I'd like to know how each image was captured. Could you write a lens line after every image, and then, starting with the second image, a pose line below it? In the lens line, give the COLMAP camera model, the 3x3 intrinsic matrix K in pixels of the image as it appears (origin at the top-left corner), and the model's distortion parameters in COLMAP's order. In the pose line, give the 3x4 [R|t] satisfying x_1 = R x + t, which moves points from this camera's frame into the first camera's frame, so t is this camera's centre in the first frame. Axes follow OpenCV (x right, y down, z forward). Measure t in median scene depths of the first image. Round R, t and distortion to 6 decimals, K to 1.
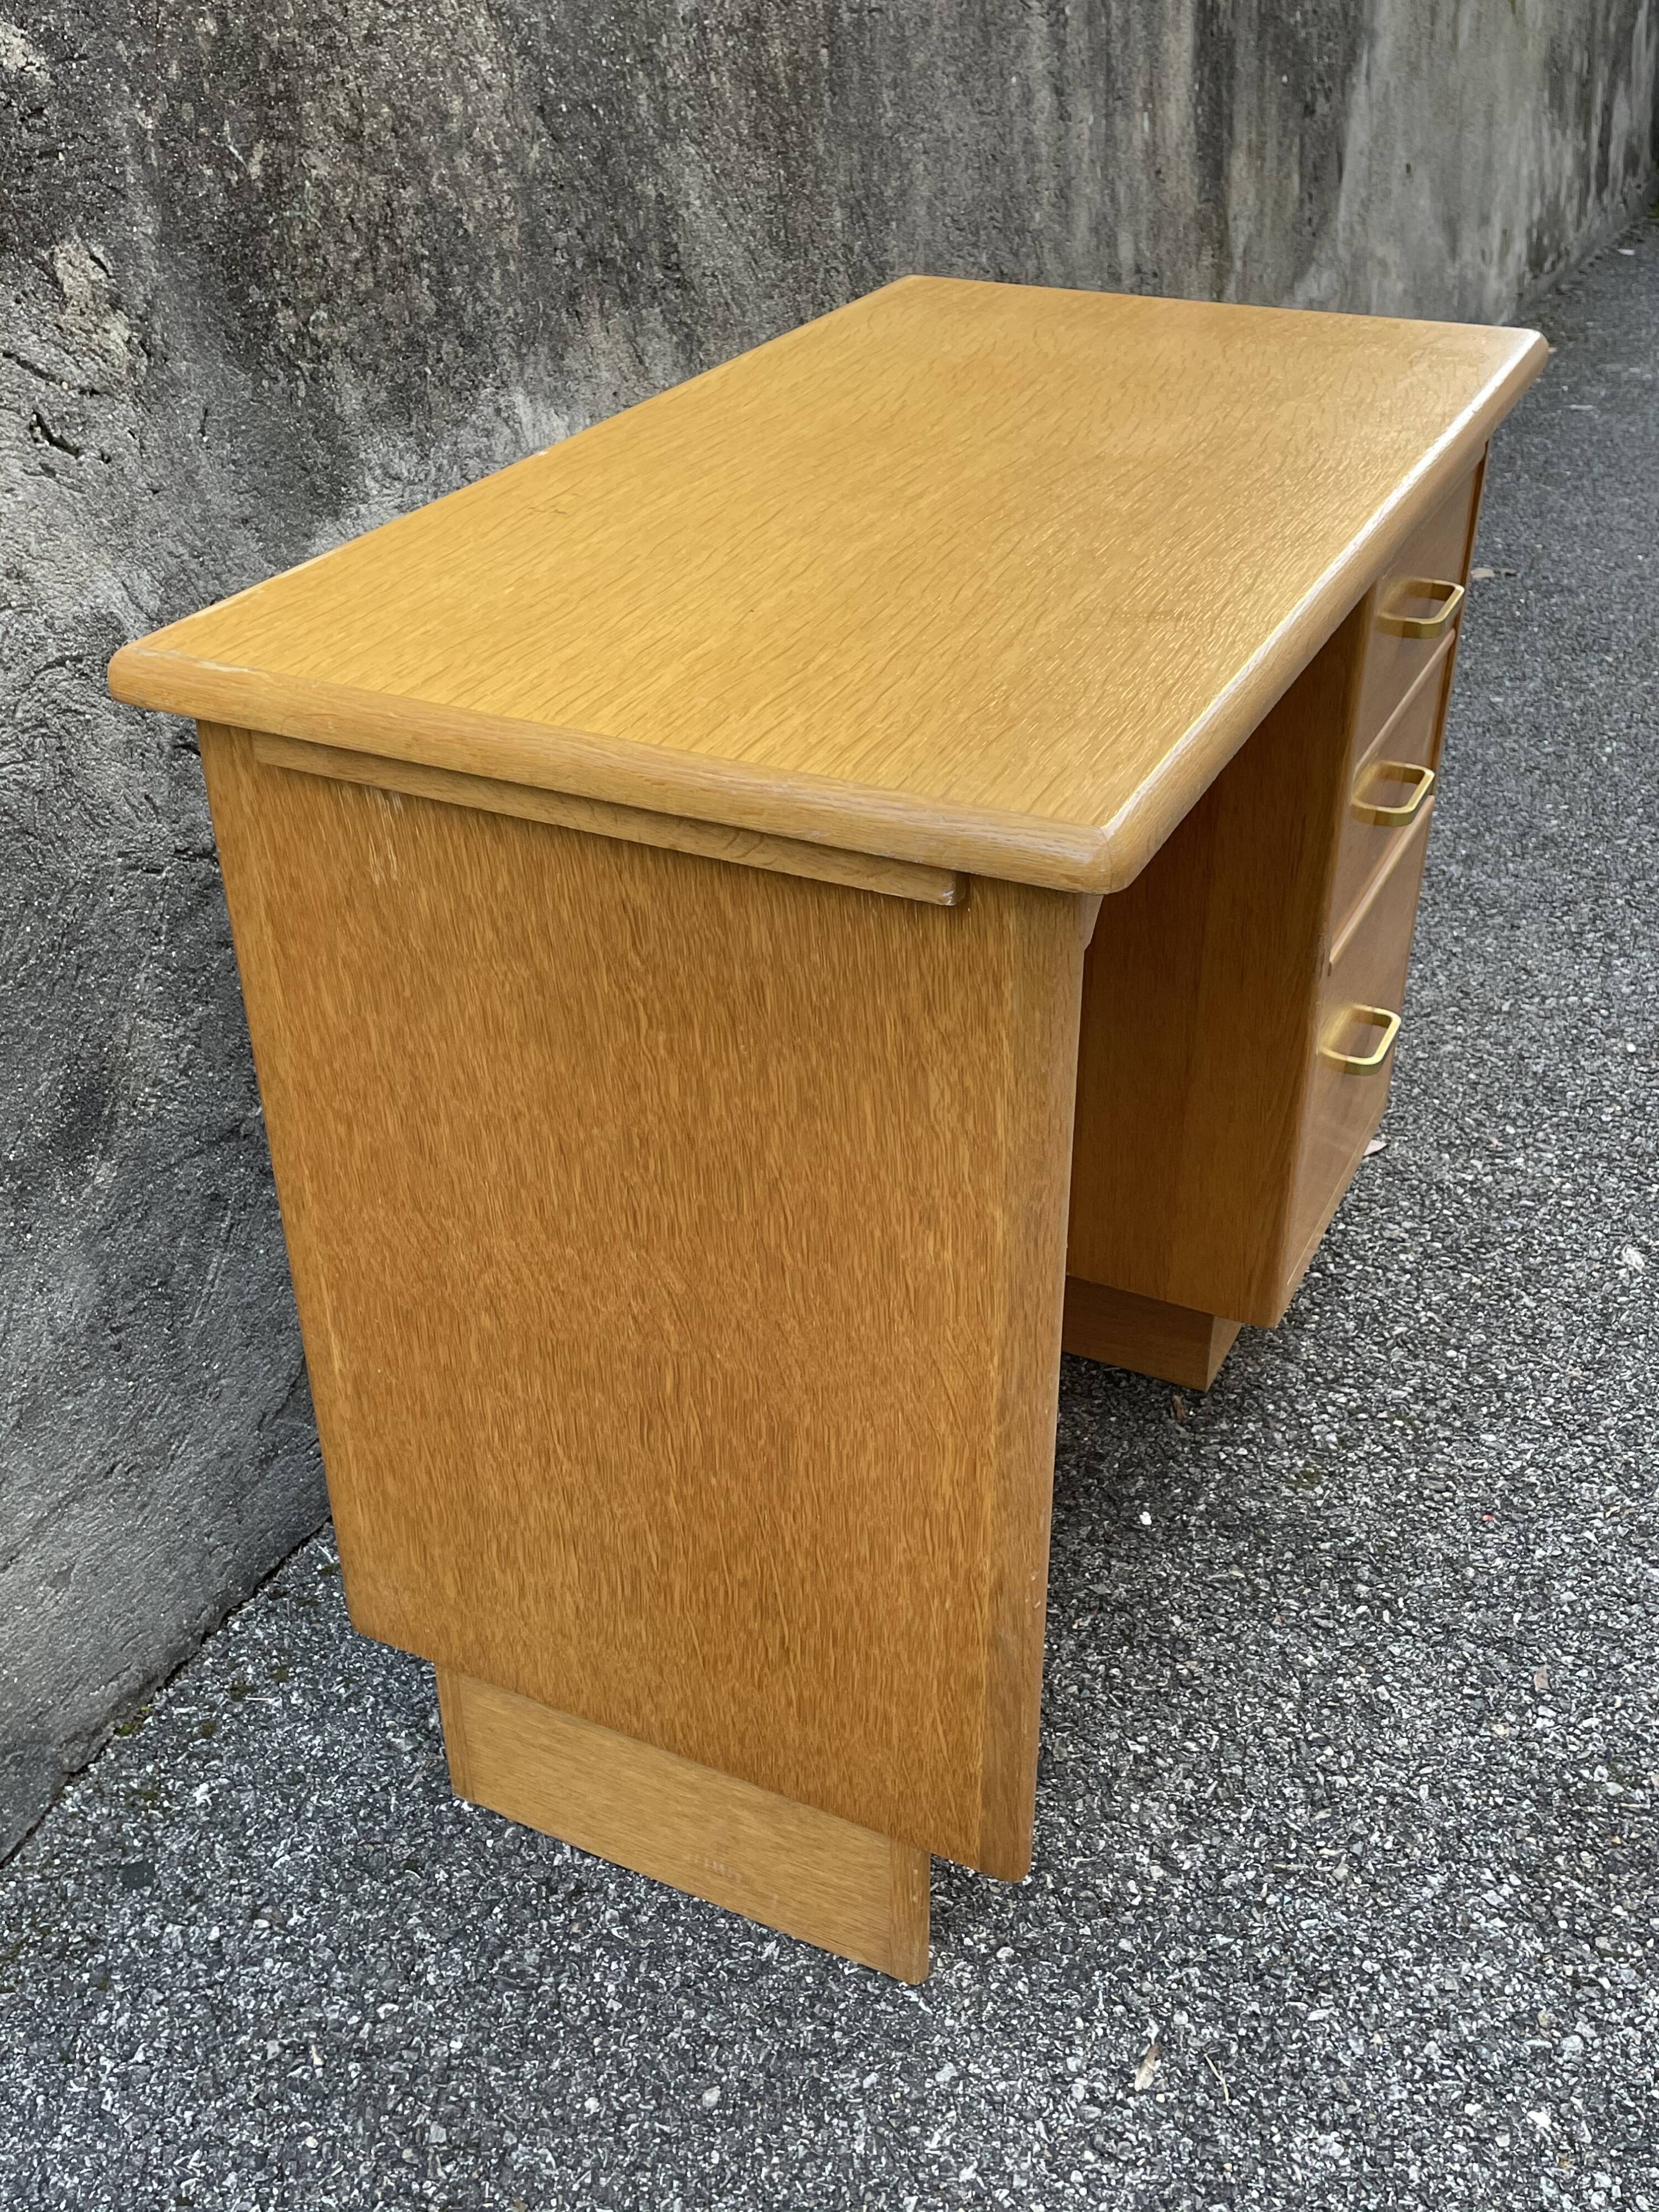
lens RADIAL K [[2164.4, 0, 841.9], [0, 2164.4, 1090.9], [0, 0, 1]] dist [0.082833, -0.103238]
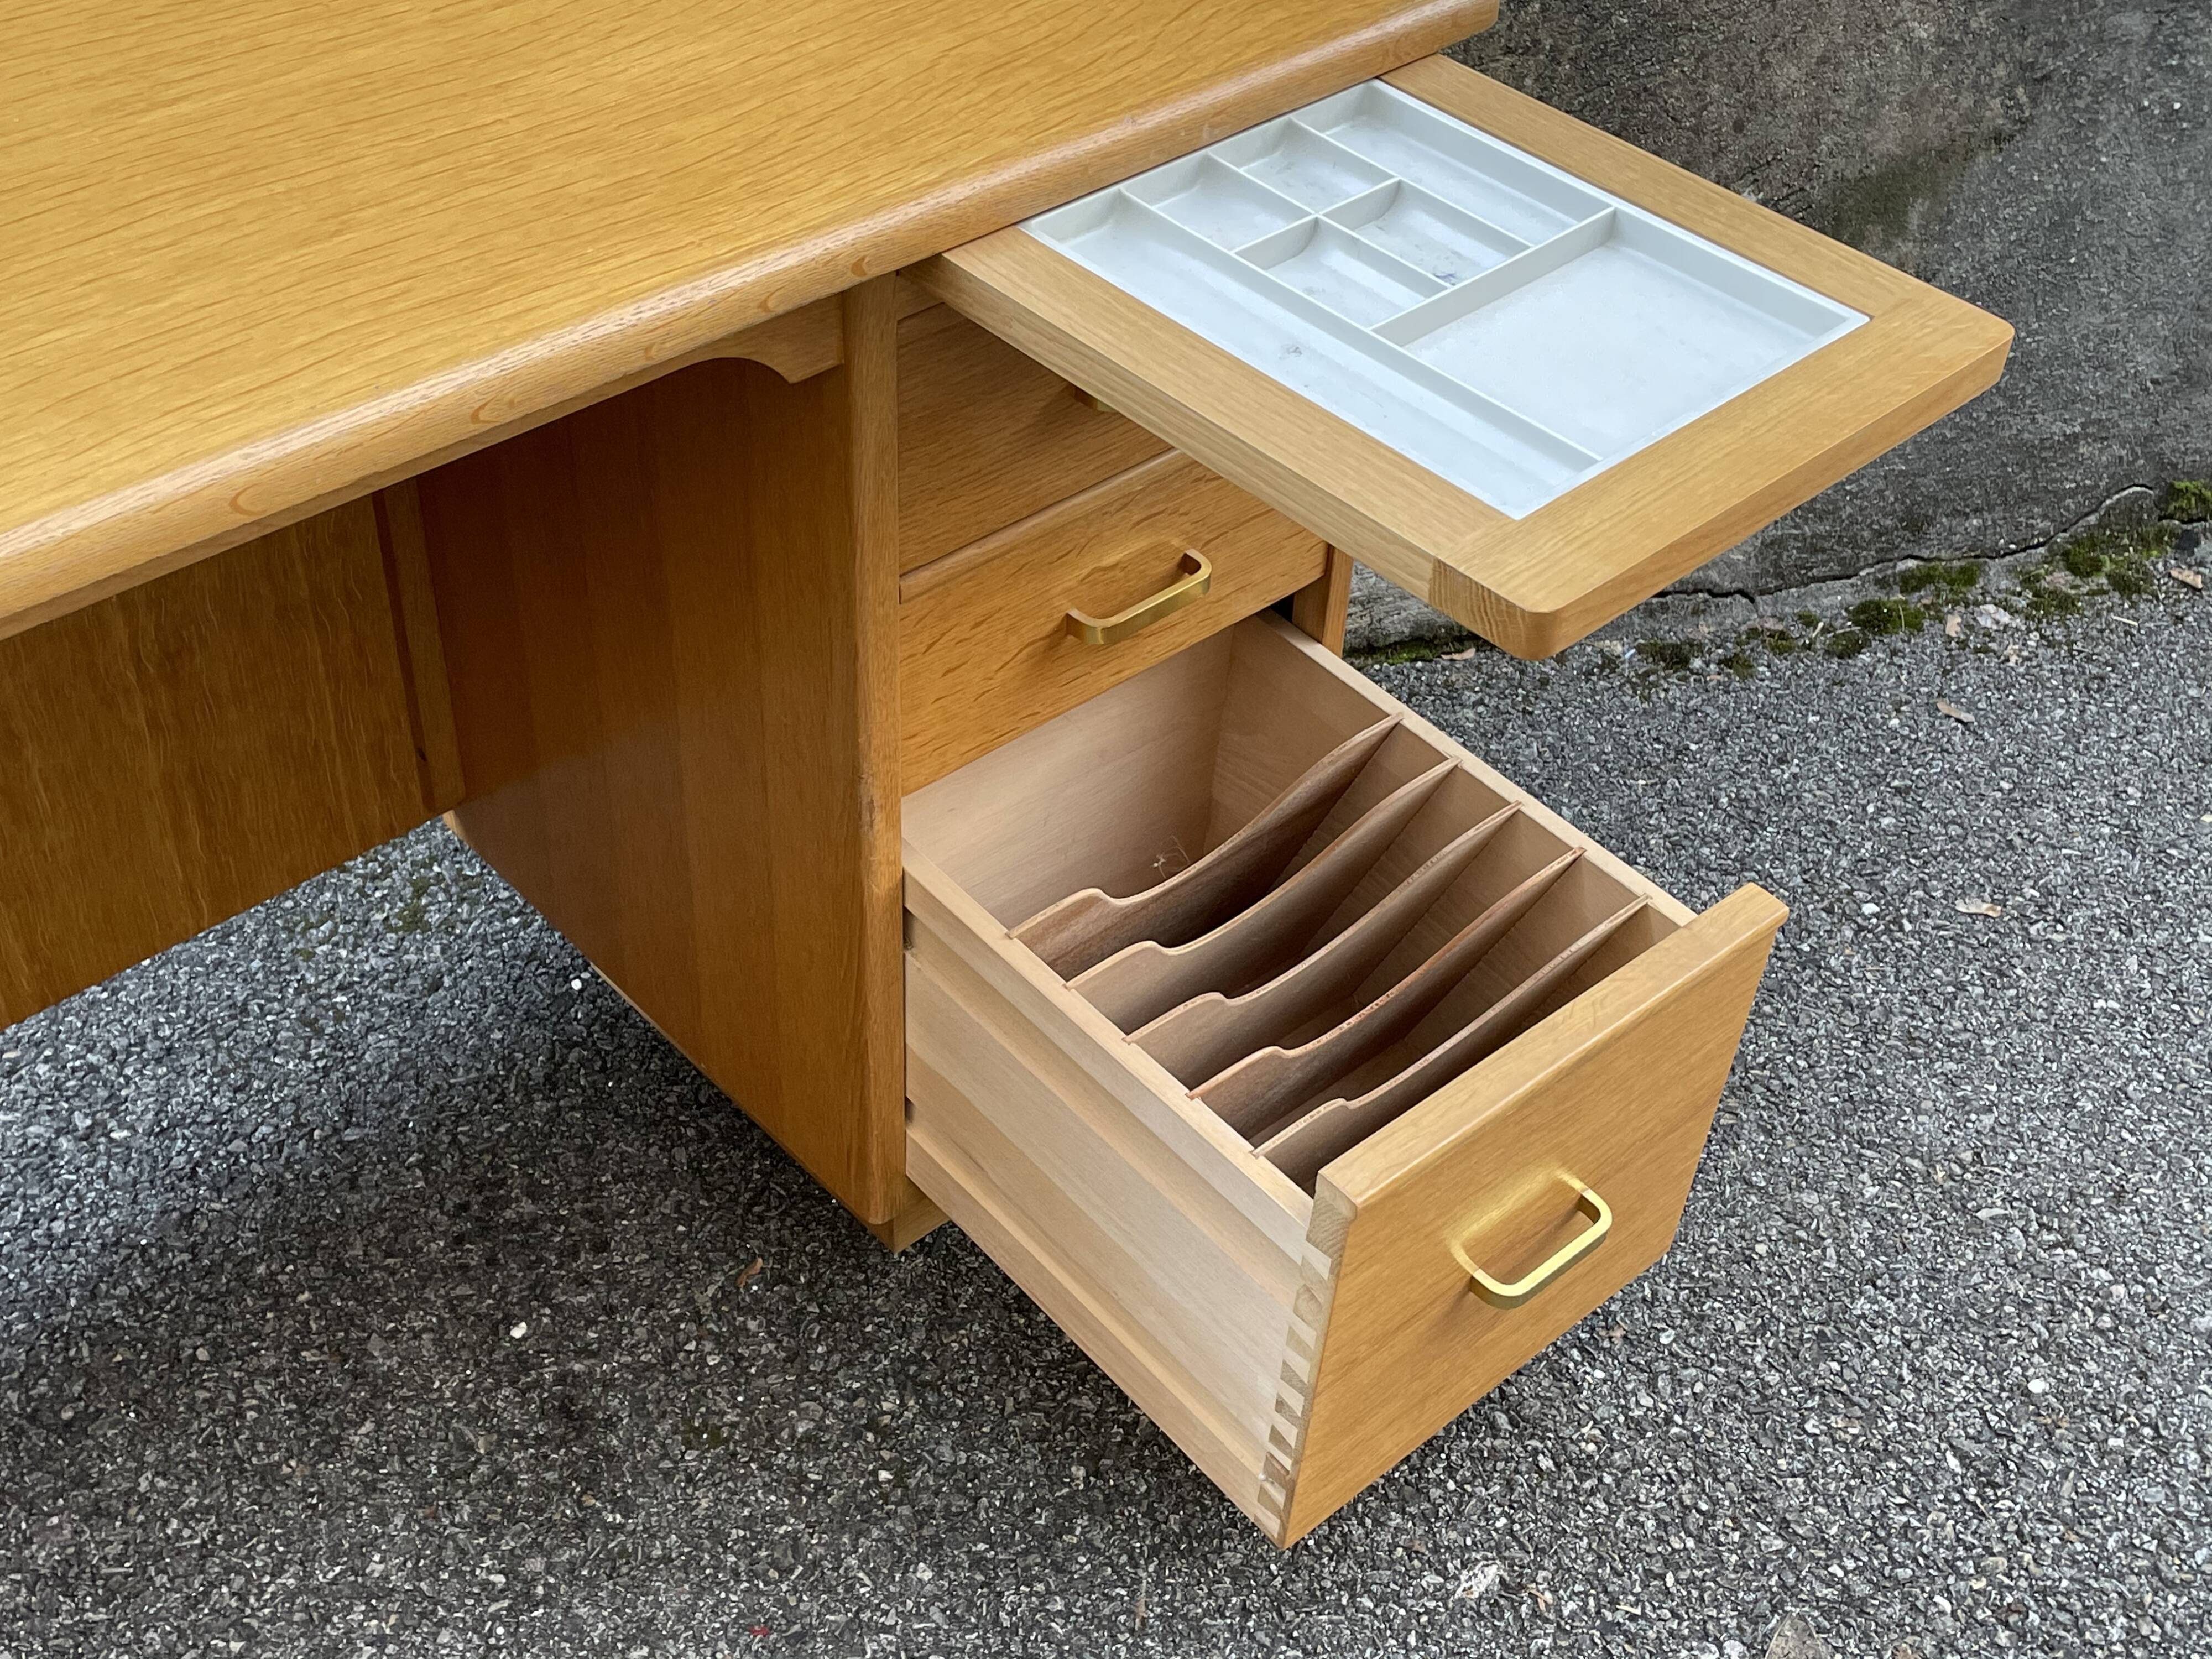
lens RADIAL K [[2640.3, 0, 1114.0], [0, 2640.3, 792.5], [0, 0, 1]] dist [0.106672, -0.191022]
pose [[0.620445, 0.519445, -0.587558, 0.816113], [-0.436850, 0.851114, 0.291146, -0.381838], [0.651314, 0.076035, 0.754989, 0.431535]]
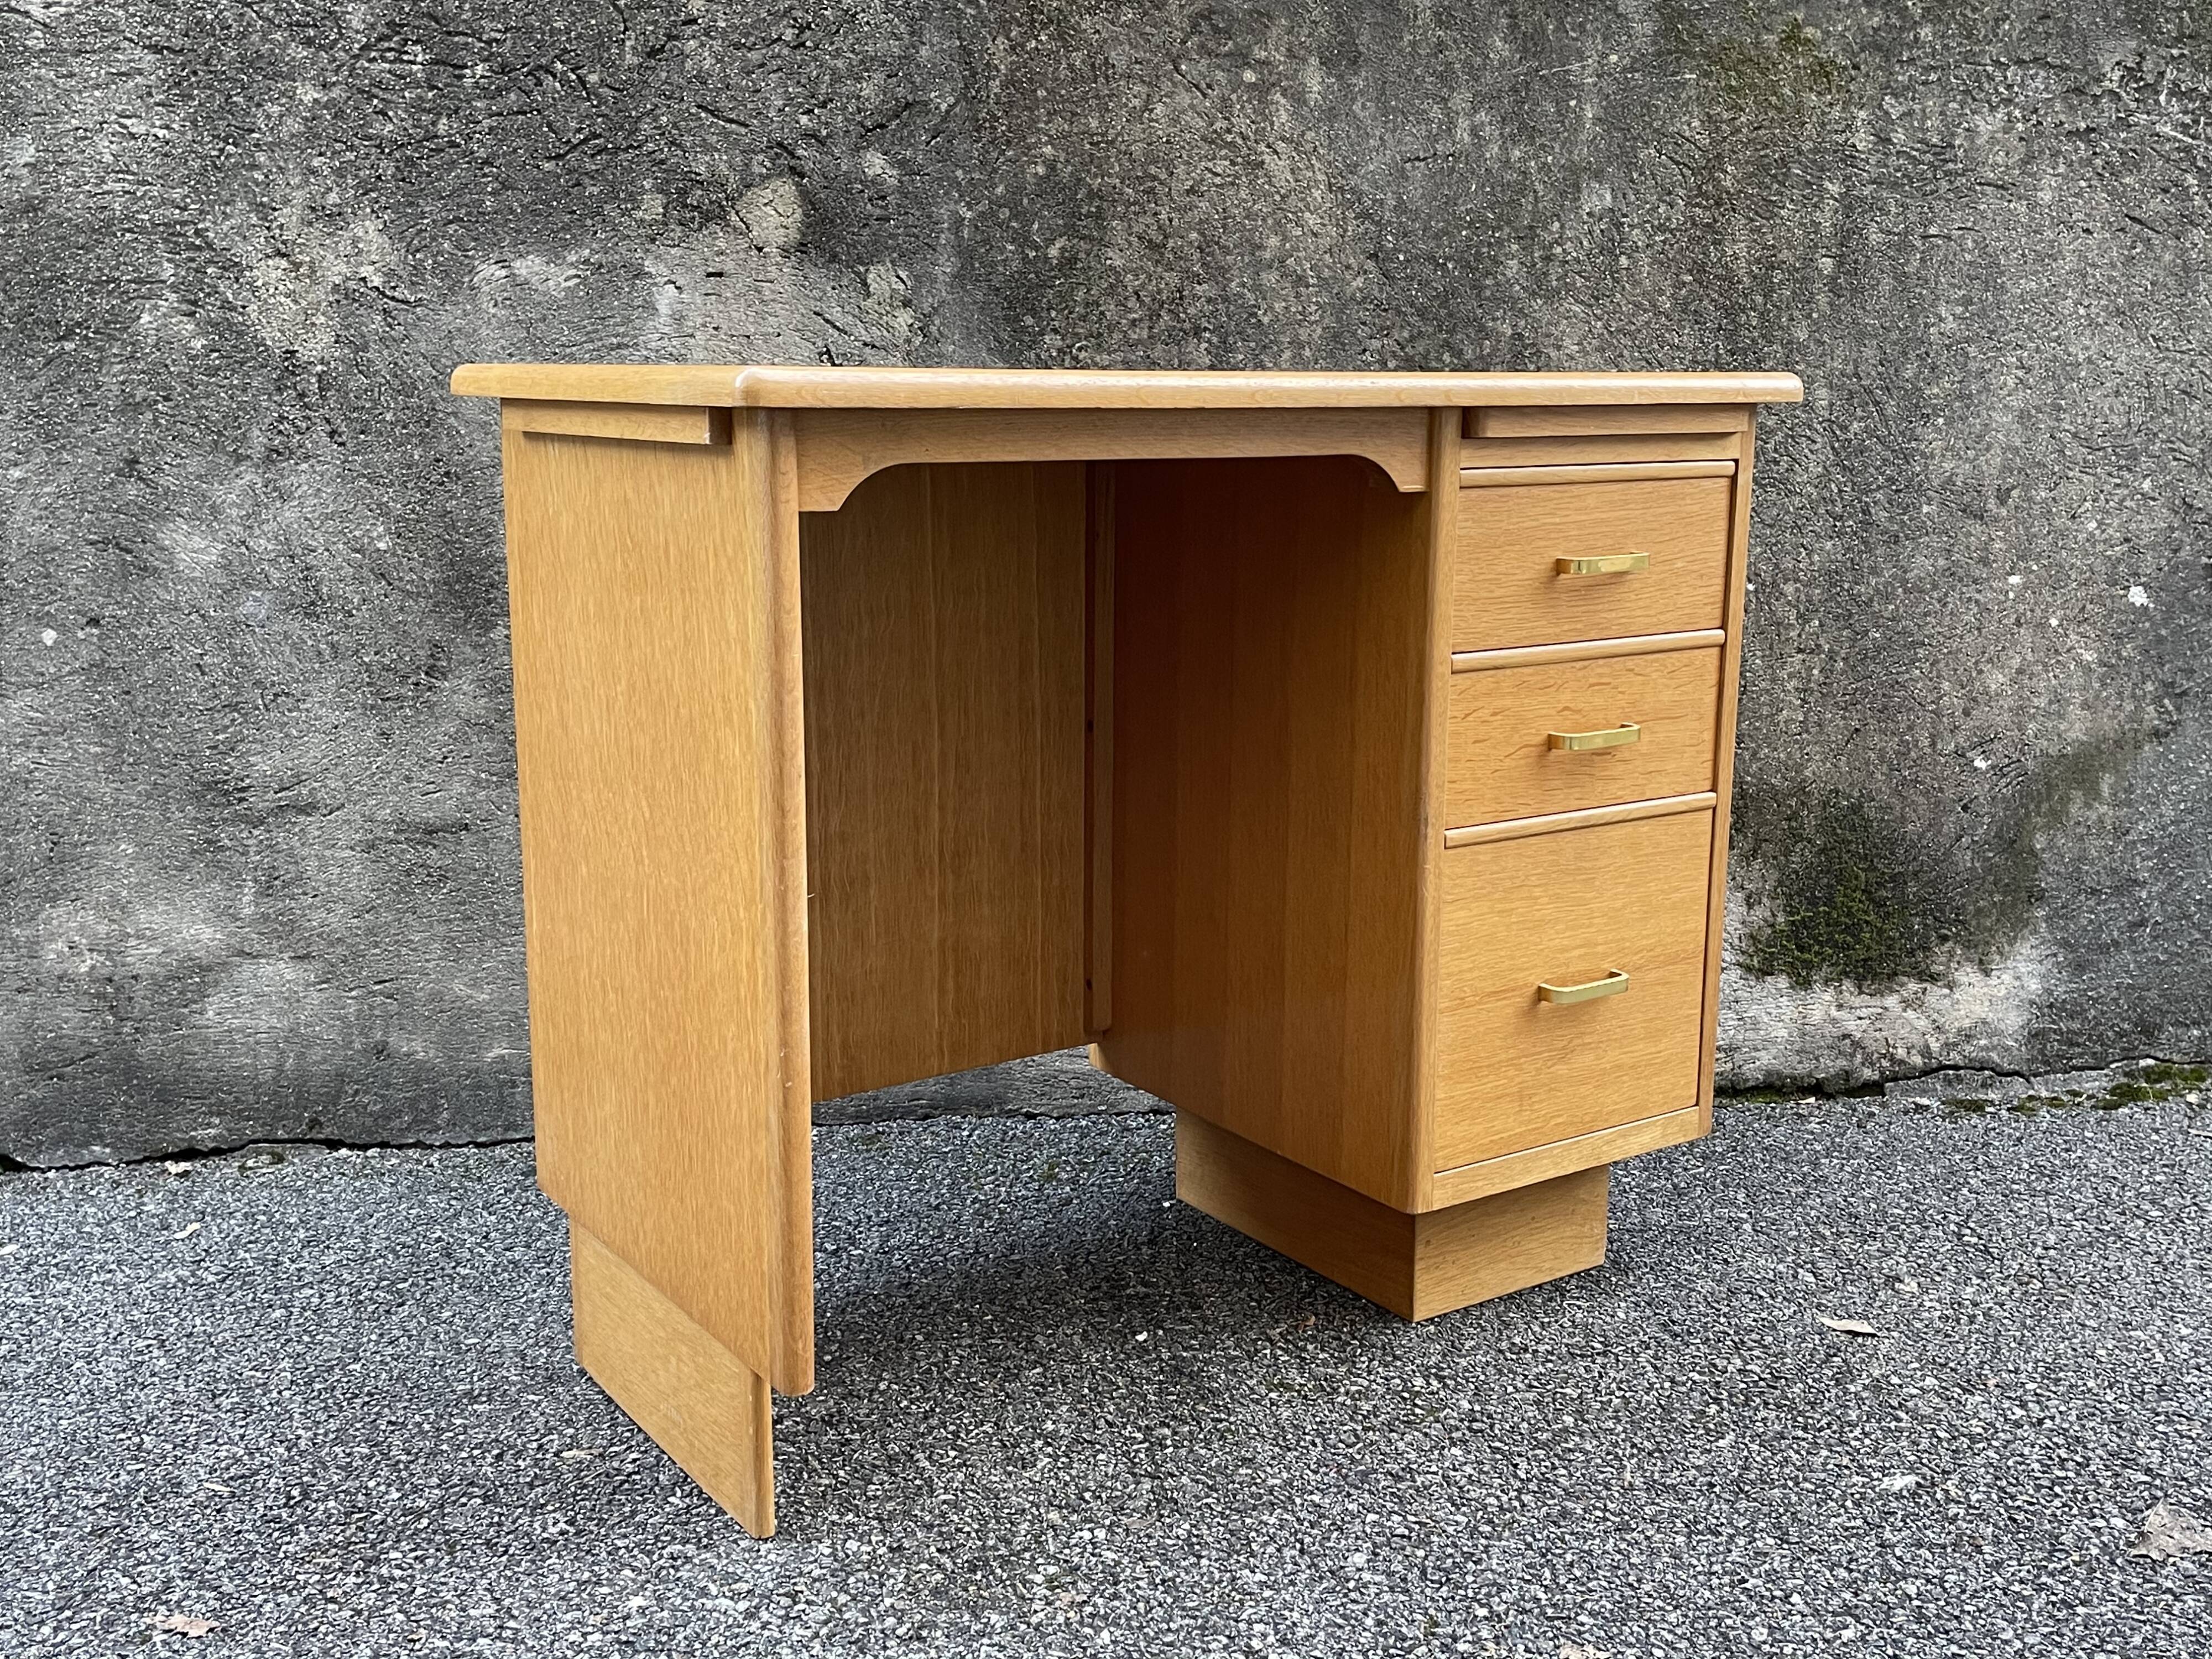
lens RADIAL K [[2187.0, 0, 1112.5], [0, 2187.0, 801.6], [0, 0, 1]] dist [0.083220, -0.103107]
pose [[0.507927, 0.155335, -0.847279, 1.119867], [-0.446688, 0.888521, -0.104885, 0.088747], [0.736532, 0.431743, 0.520690, 0.332568]]
